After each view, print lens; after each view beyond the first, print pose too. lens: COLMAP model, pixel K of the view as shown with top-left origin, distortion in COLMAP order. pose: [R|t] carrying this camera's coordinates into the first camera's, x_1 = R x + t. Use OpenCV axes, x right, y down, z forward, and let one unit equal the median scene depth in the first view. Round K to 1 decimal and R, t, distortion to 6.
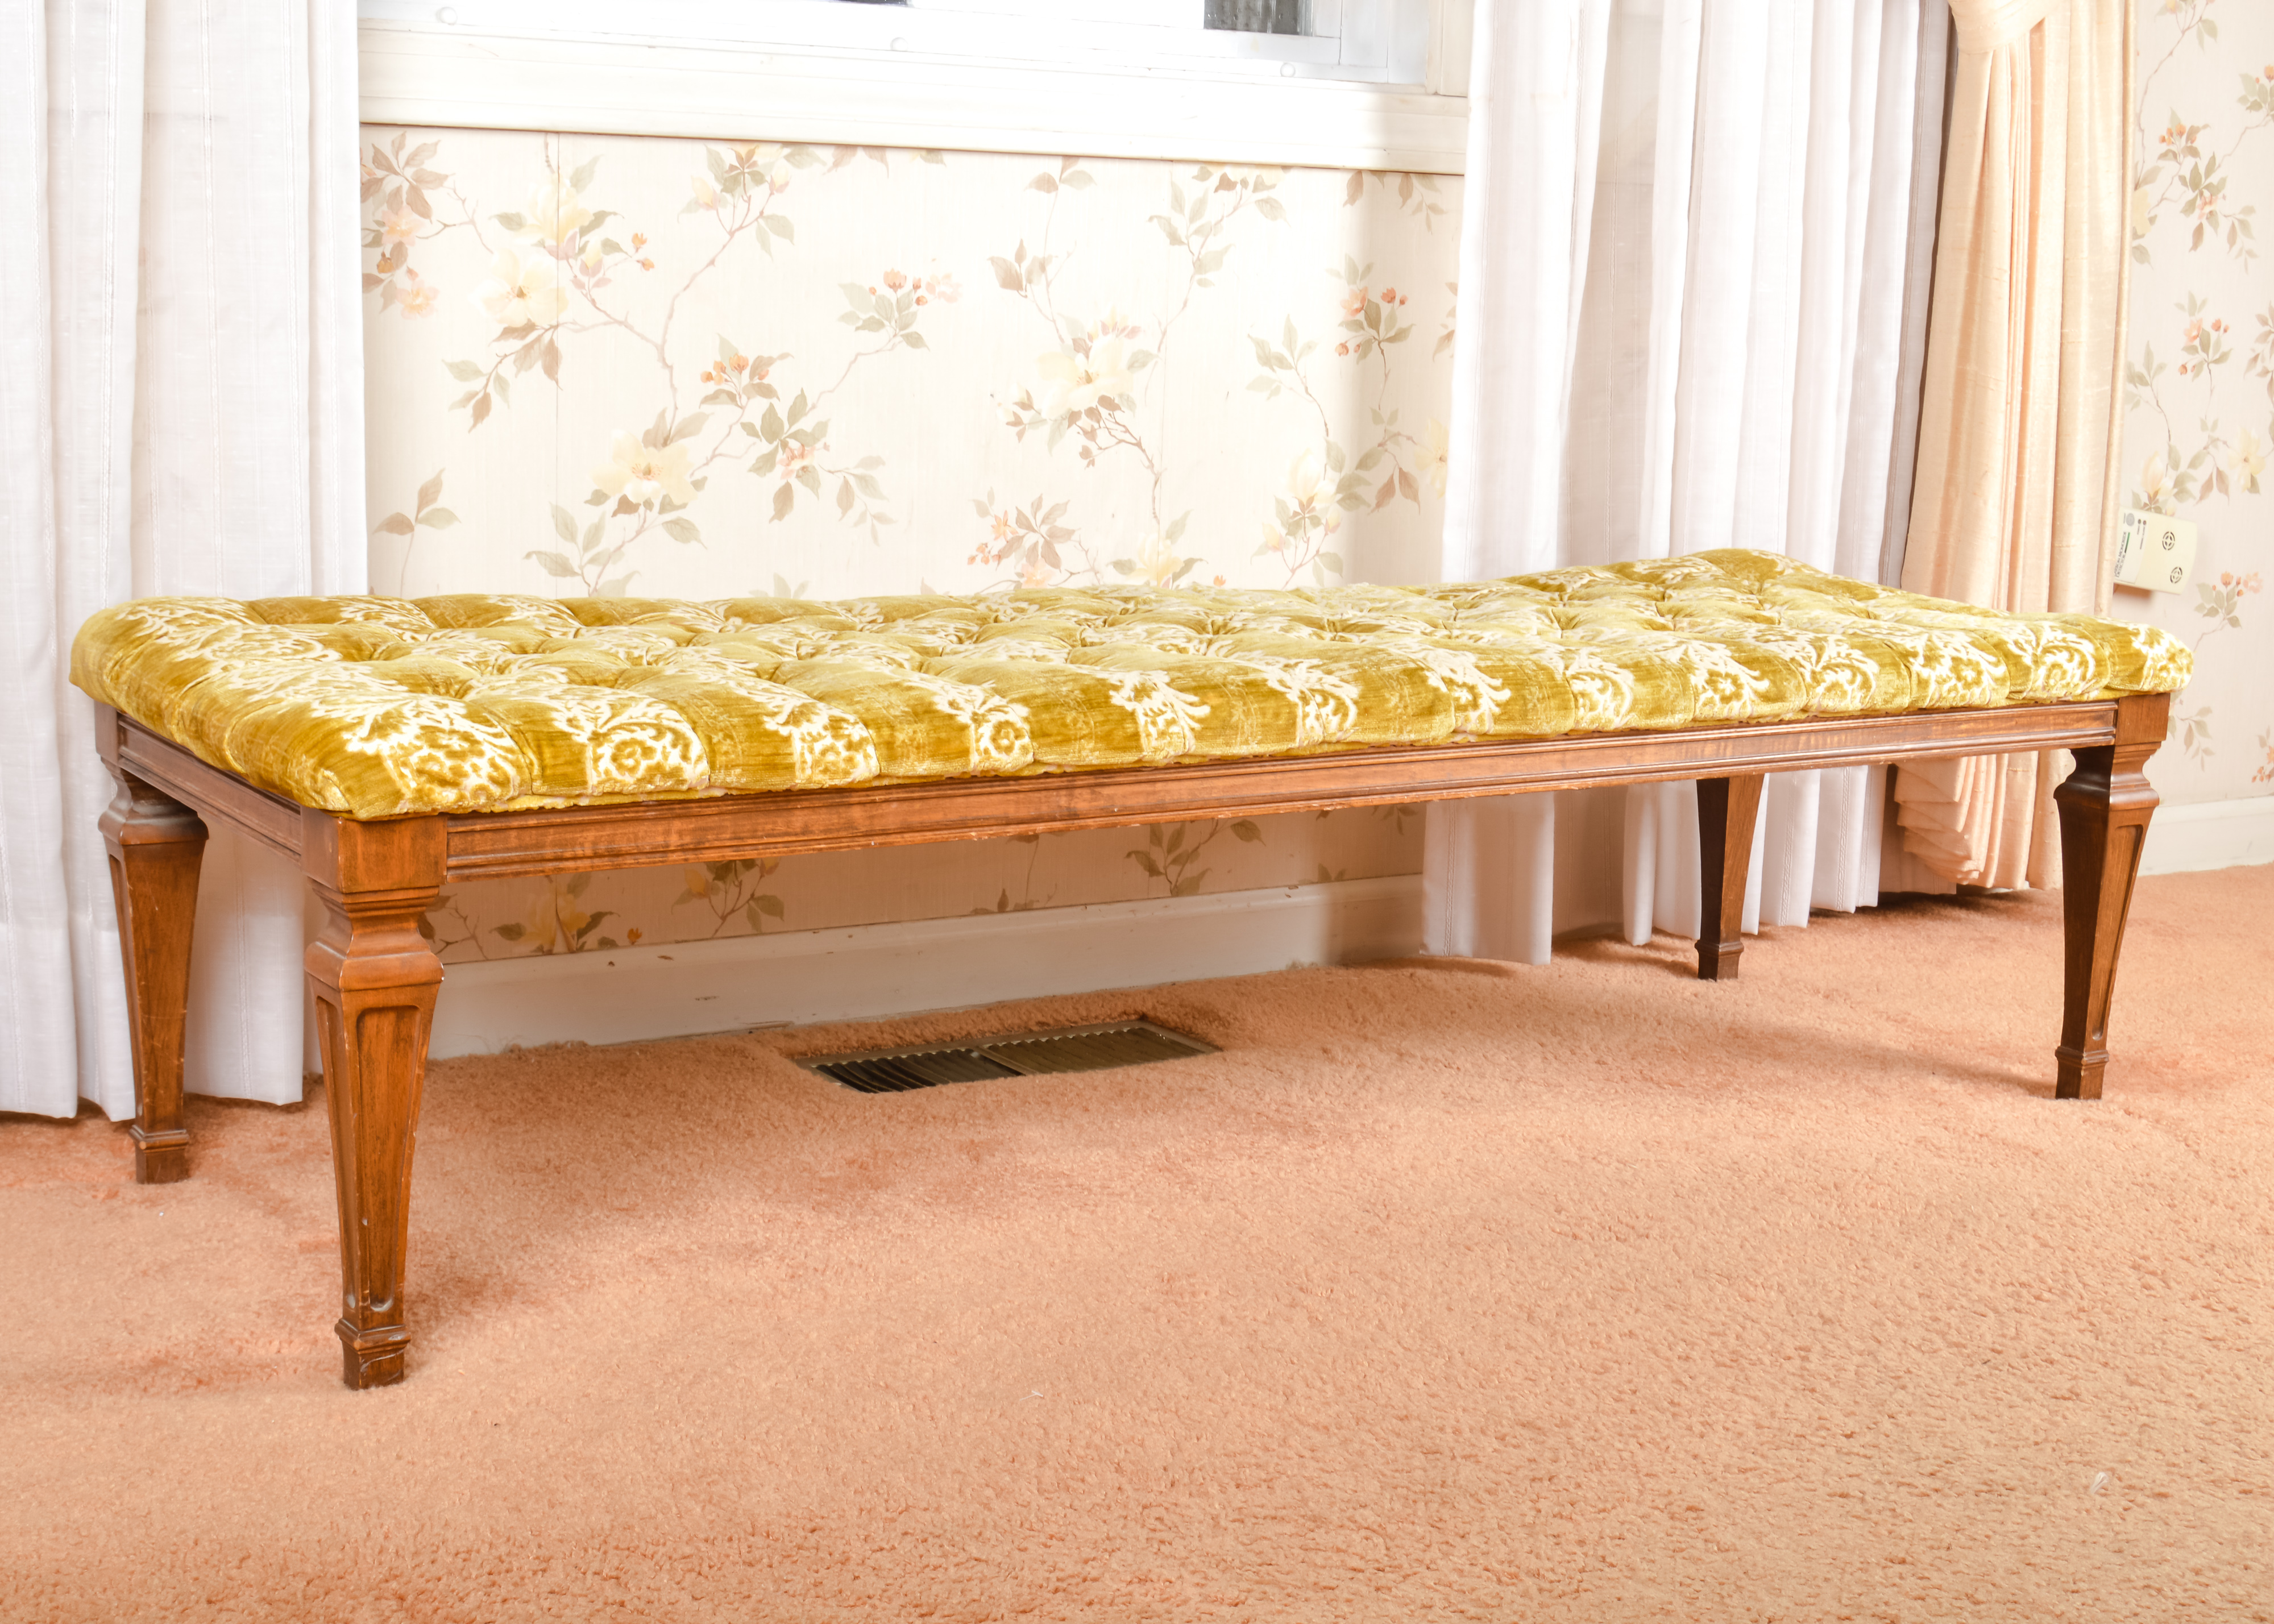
lens RADIAL K [[3012.5, 0, 1136.4], [0, 3012.5, 814.0], [0, 0, 1]] dist [-0.017507, 0.000000]
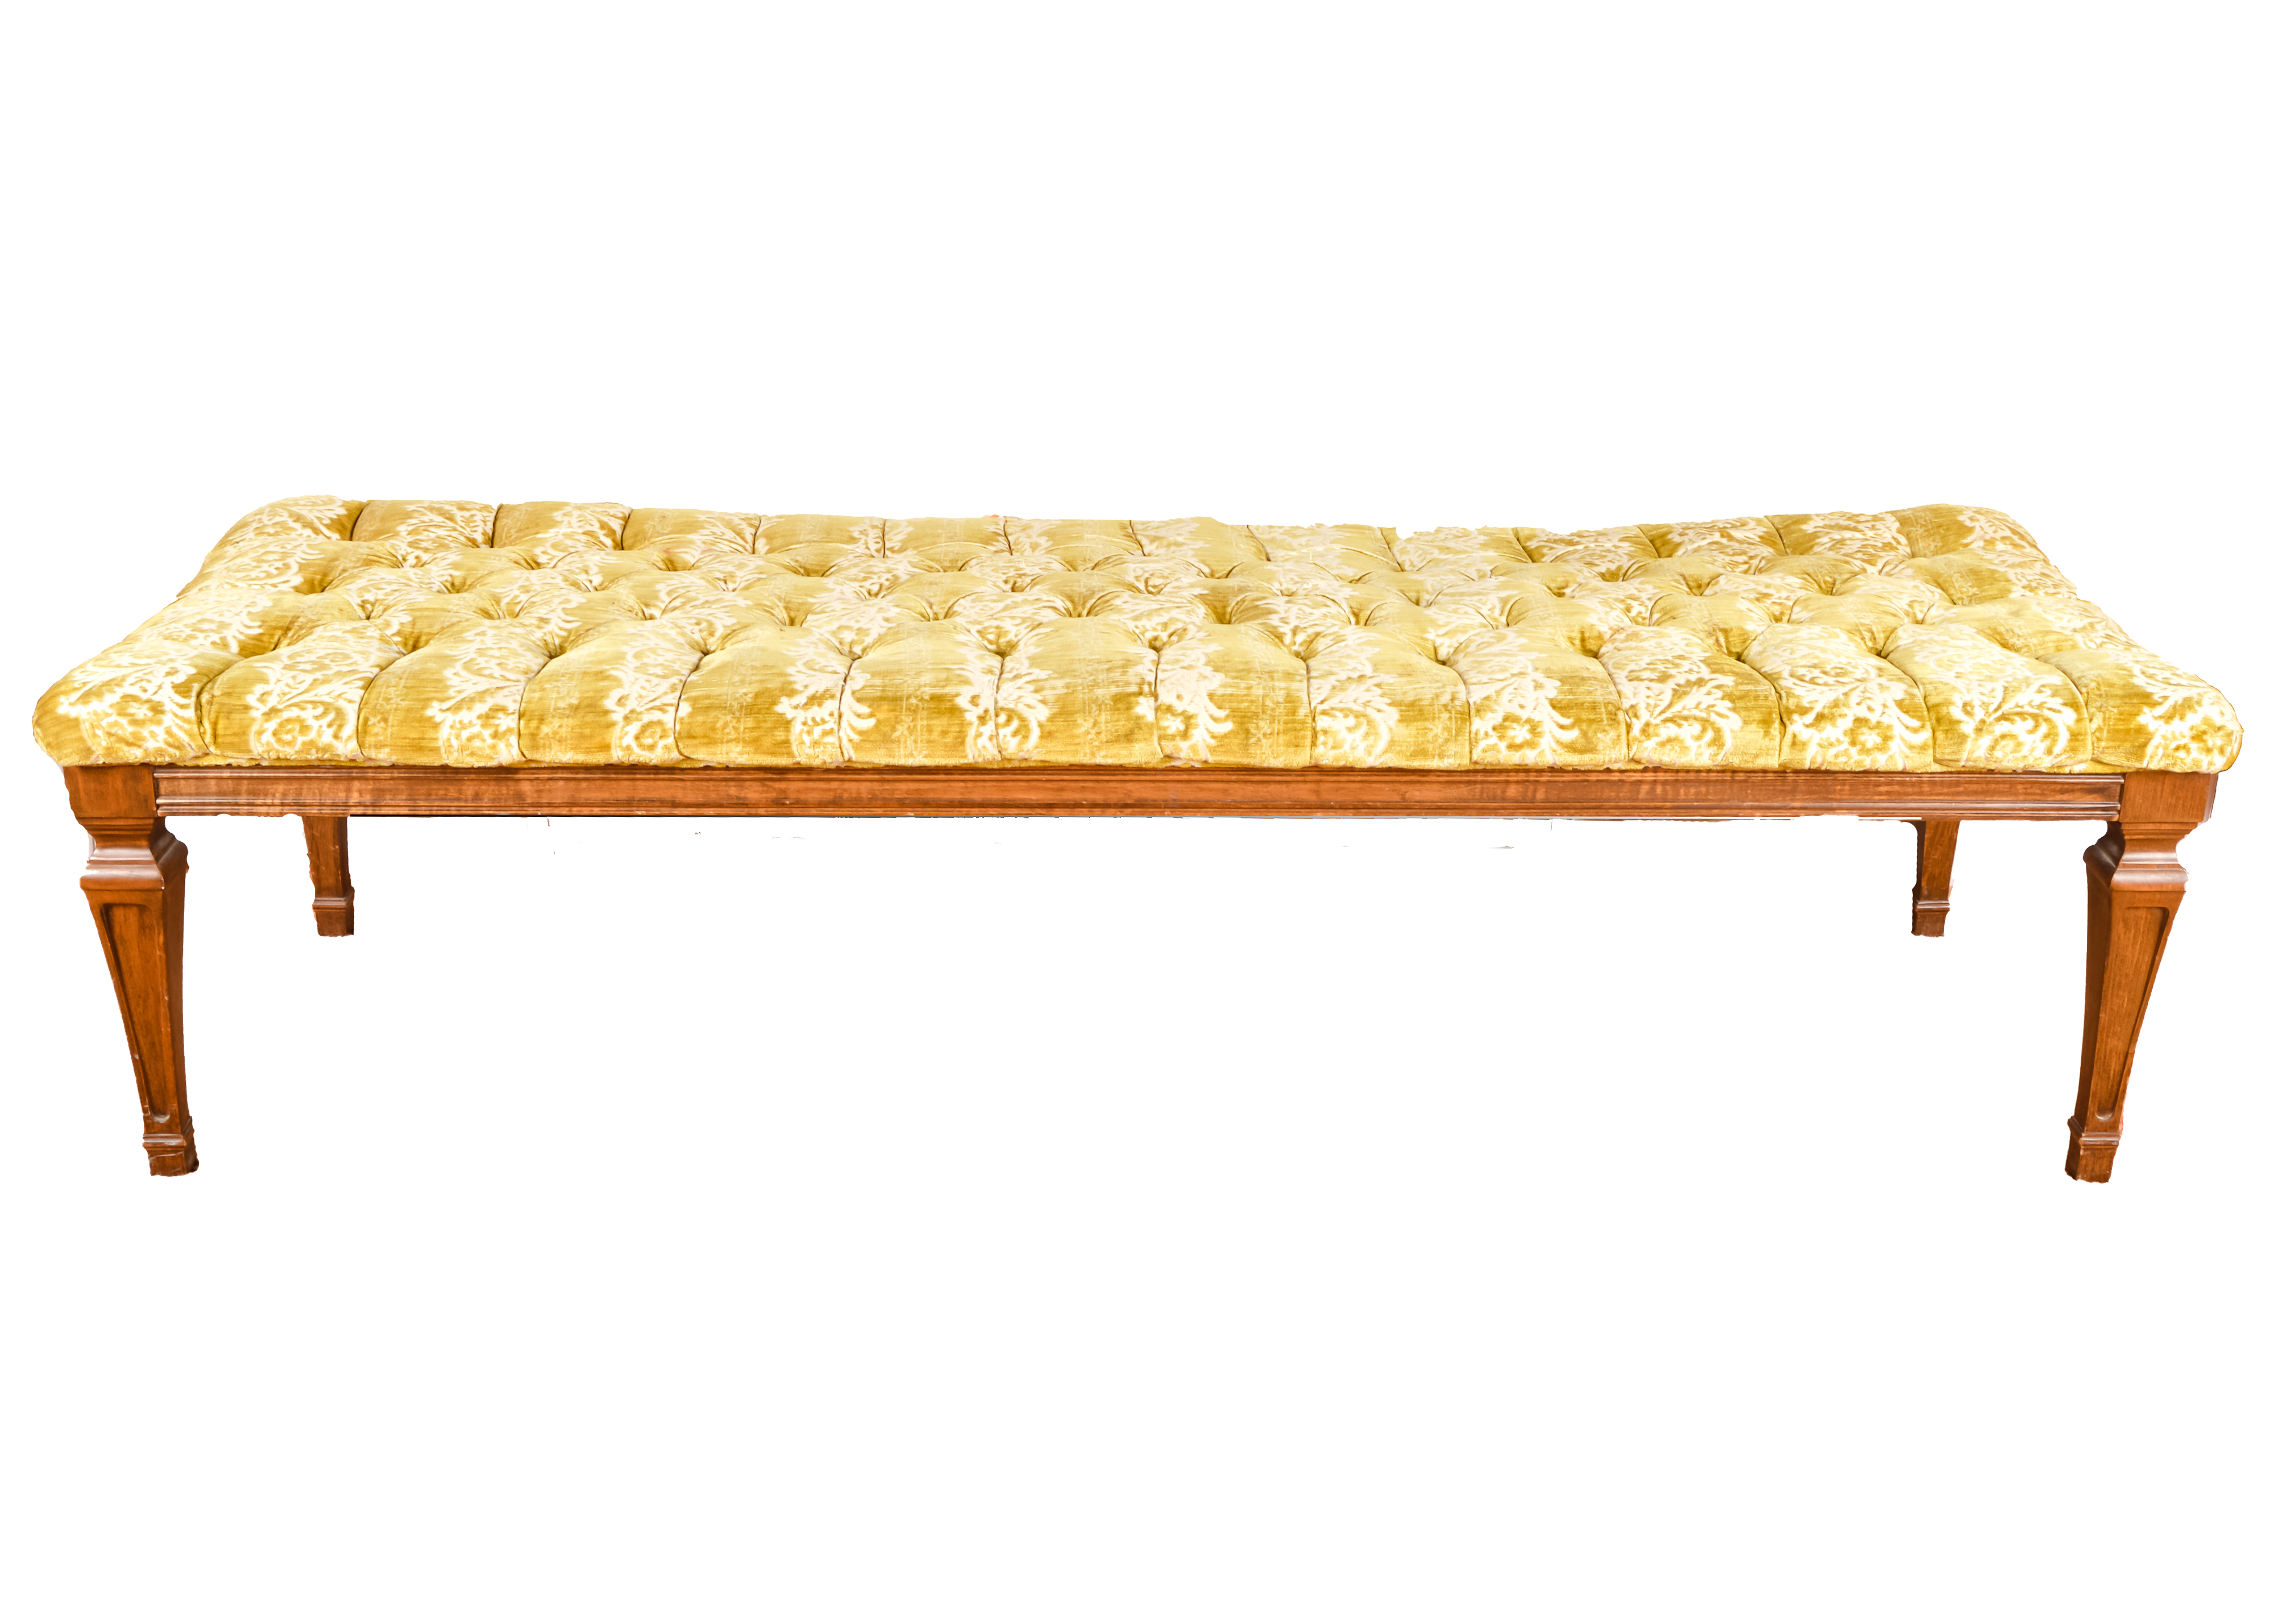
lens RADIAL K [[2456.7, 0, 1135.2], [0, 2456.7, 808.6], [0, 0, 1]] dist [-0.045516, 0.000000]
pose [[0.855949, 0.163675, -0.490472, 0.528780], [-0.076326, 0.978181, 0.193227, -0.177698], [0.511397, -0.127957, 0.849765, 0.291797]]
